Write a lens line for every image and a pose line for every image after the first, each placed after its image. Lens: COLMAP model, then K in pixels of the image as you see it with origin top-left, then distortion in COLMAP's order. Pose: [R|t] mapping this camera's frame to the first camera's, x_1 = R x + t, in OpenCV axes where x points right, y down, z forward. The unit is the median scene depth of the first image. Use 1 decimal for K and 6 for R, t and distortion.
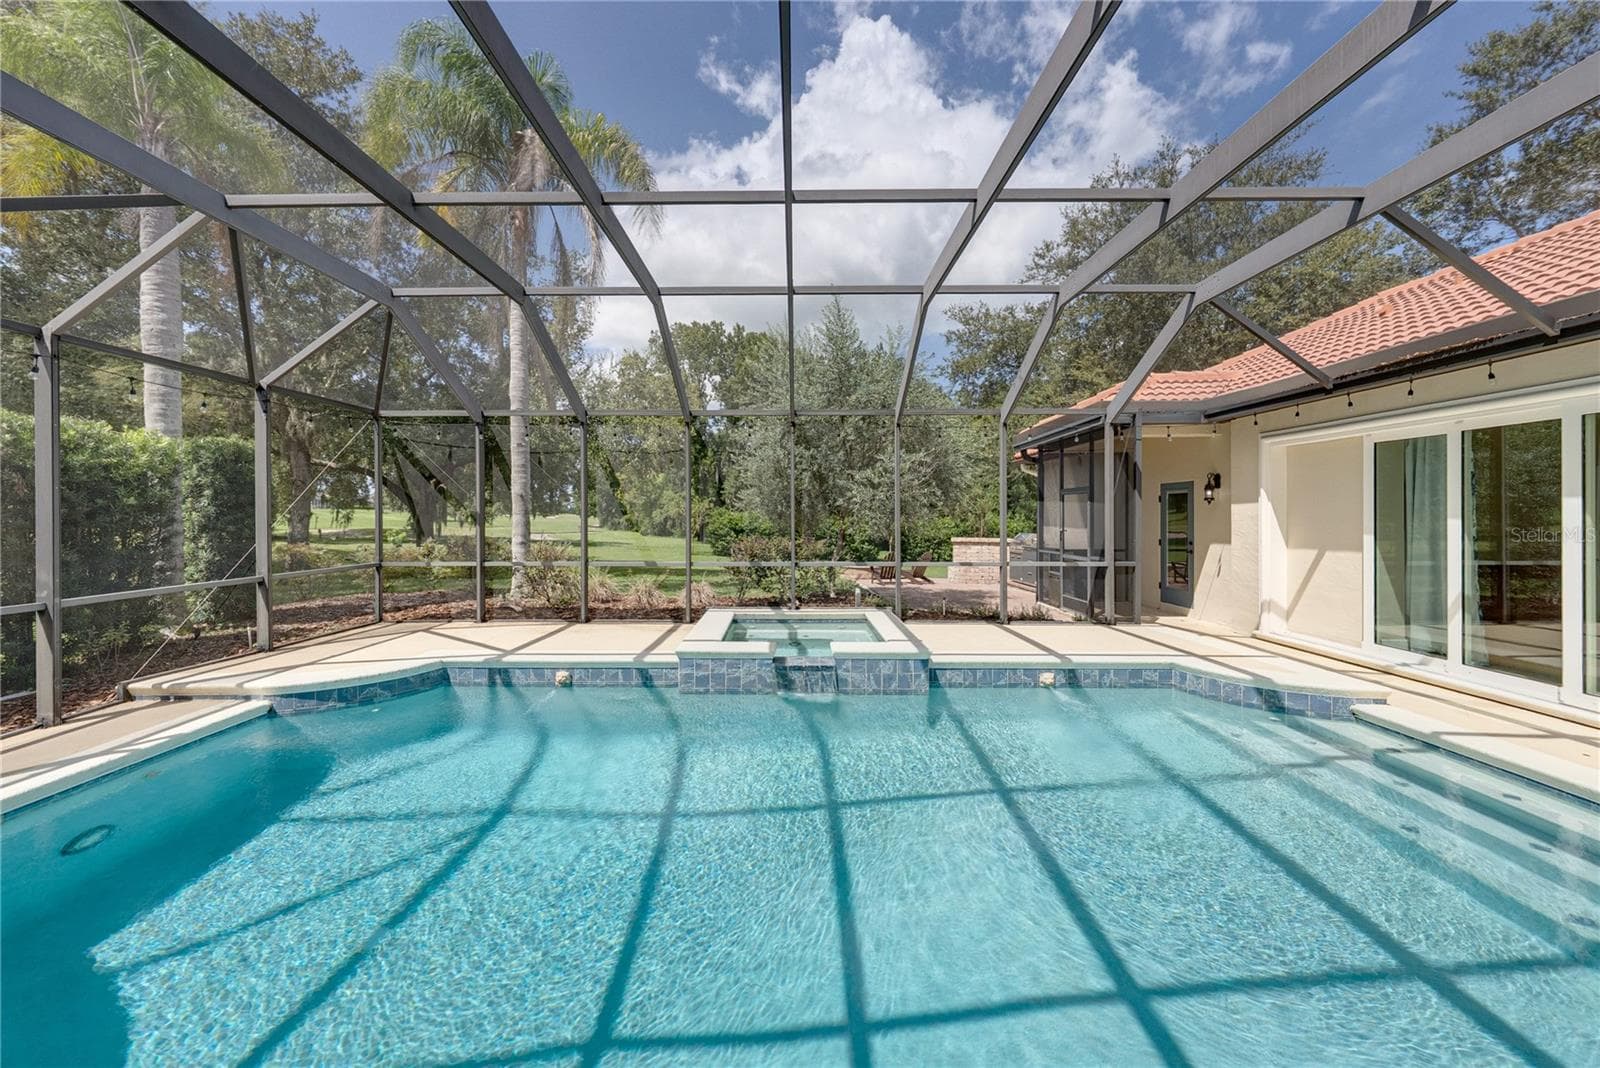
lens RADIAL K [[543.1, 0, 790.6], [0, 543.1, 523.5], [0, 0, 1]] dist [-0.000461, 0.000119]
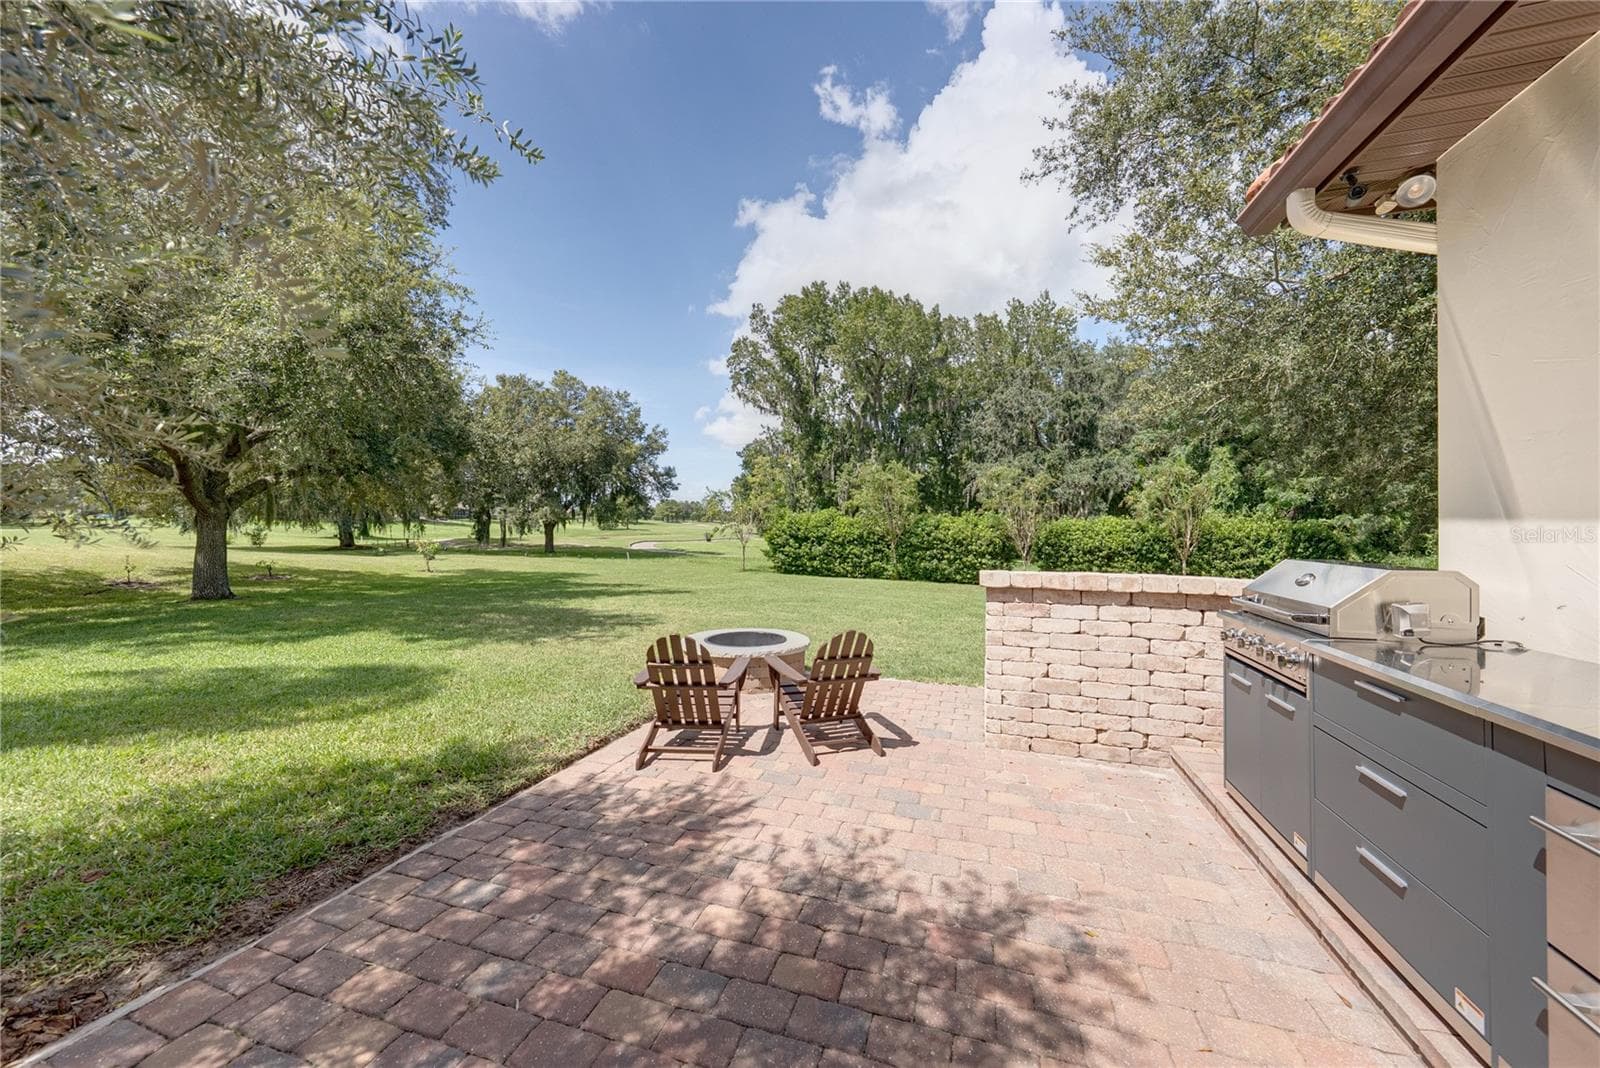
lens RADIAL K [[573.1, 0, 797.8], [0, 573.1, 532.3], [0, 0, 1]] dist [0.003227, 0.000365]
pose [[0.960500, -0.007382, -0.278182, 0.778665], [0.009205, 0.999944, 0.005249, 0.011374], [0.278128, -0.007602, 0.960514, 1.873274]]
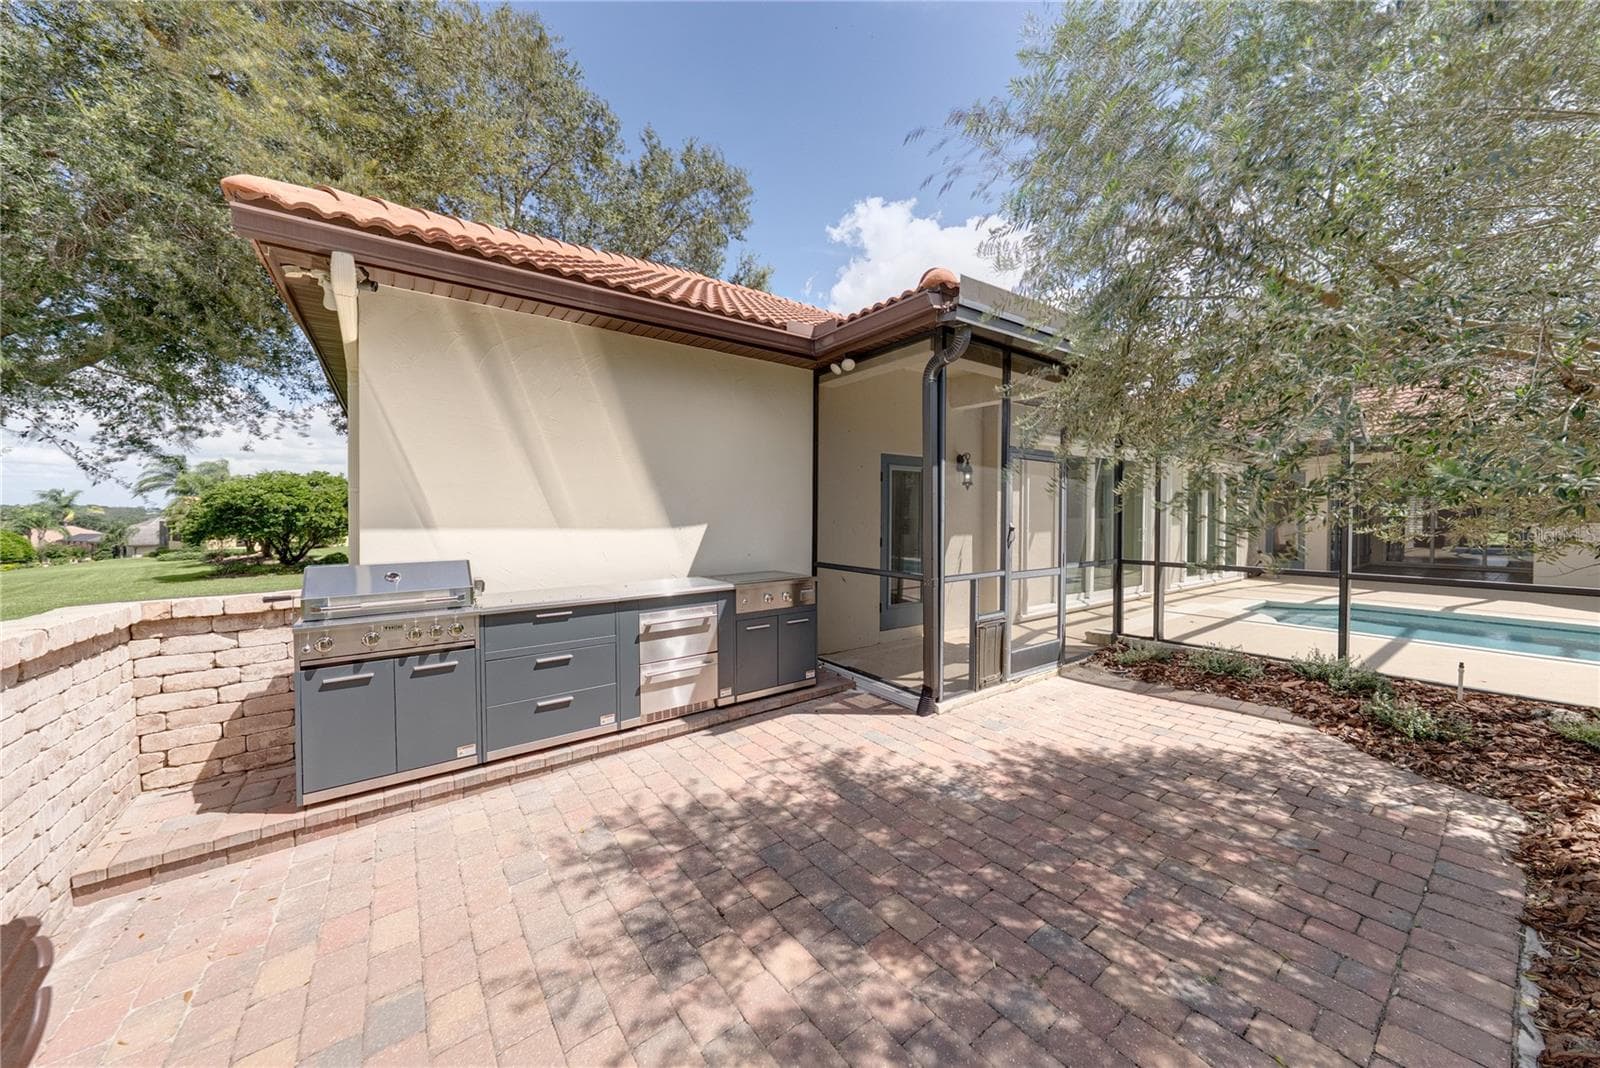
lens RADIAL K [[543.1, 0, 802.9], [0, 543.1, 527.6], [0, 0, 1]] dist [-0.000461, 0.000119]
pose [[-0.599159, -0.013932, 0.800509, 0.332038], [0.009503, 0.999654, 0.024511, -0.004612], [-0.800574, 0.022293, -0.598820, 2.441195]]
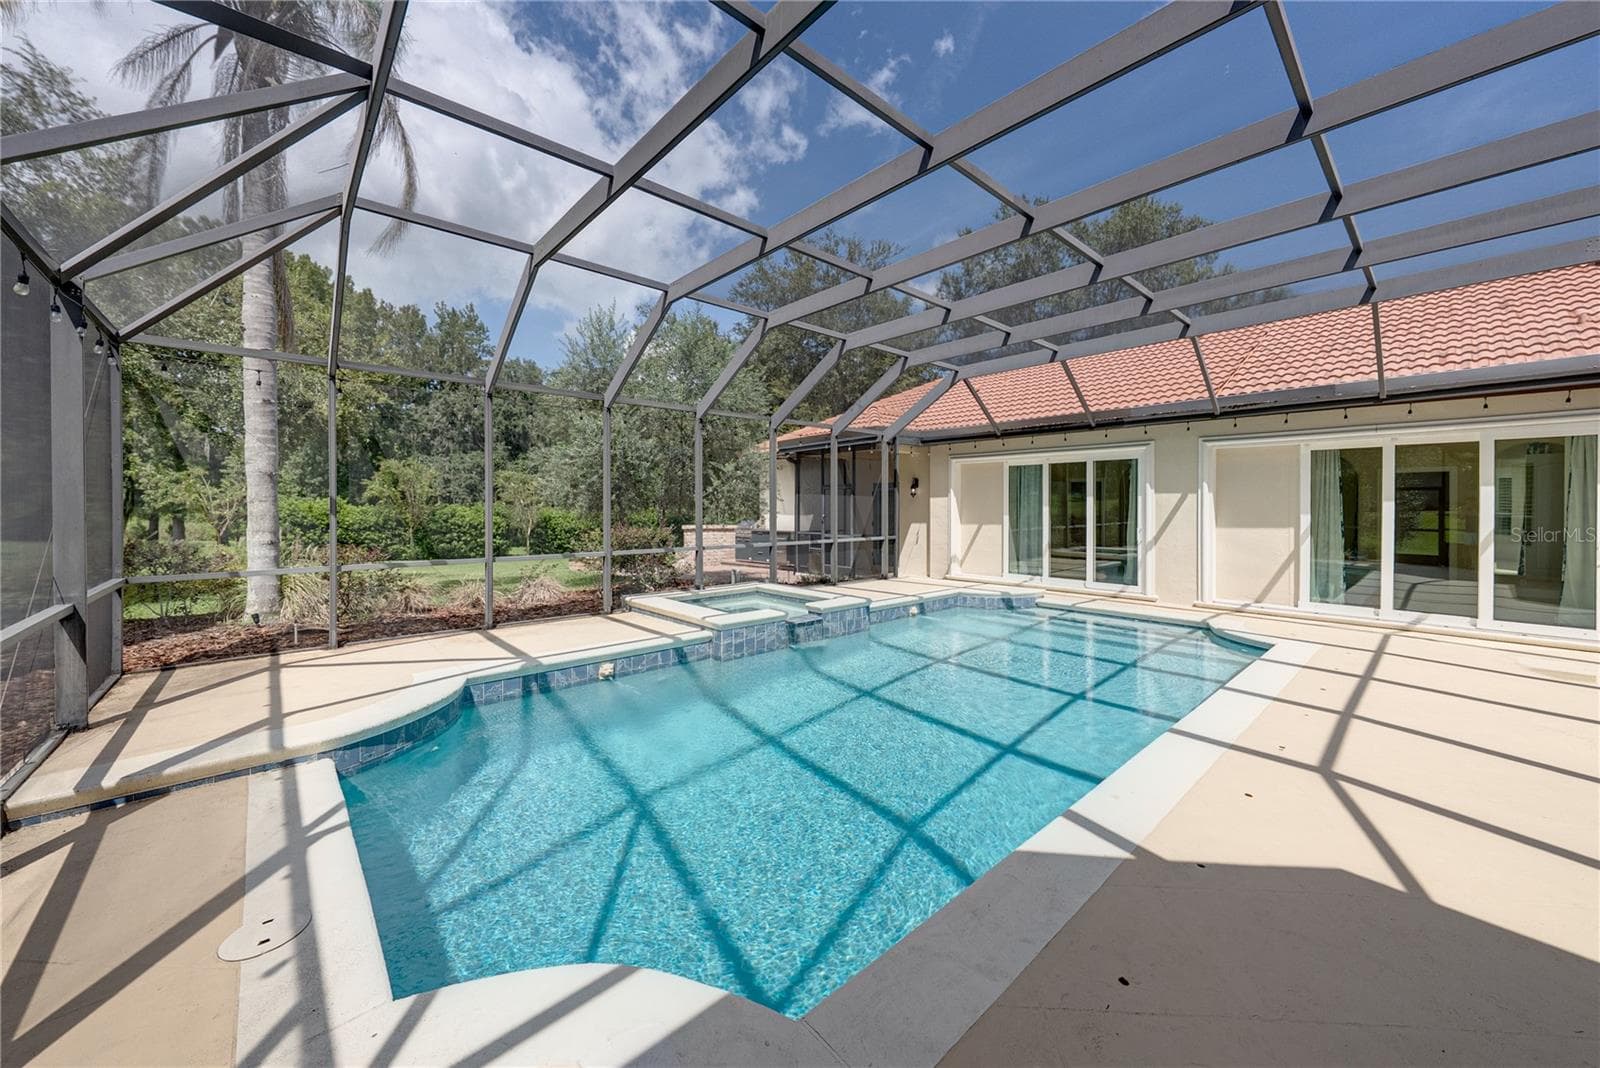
lens RADIAL K [[573.1, 0, 794.5], [0, 573.1, 527.7], [0, 0, 1]] dist [0.003227, 0.000365]
pose [[0.741139, -0.022711, 0.670968, -0.807365], [0.007139, 0.999638, 0.025950, 0.007339], [-0.671314, -0.014443, 0.741032, 0.029021]]
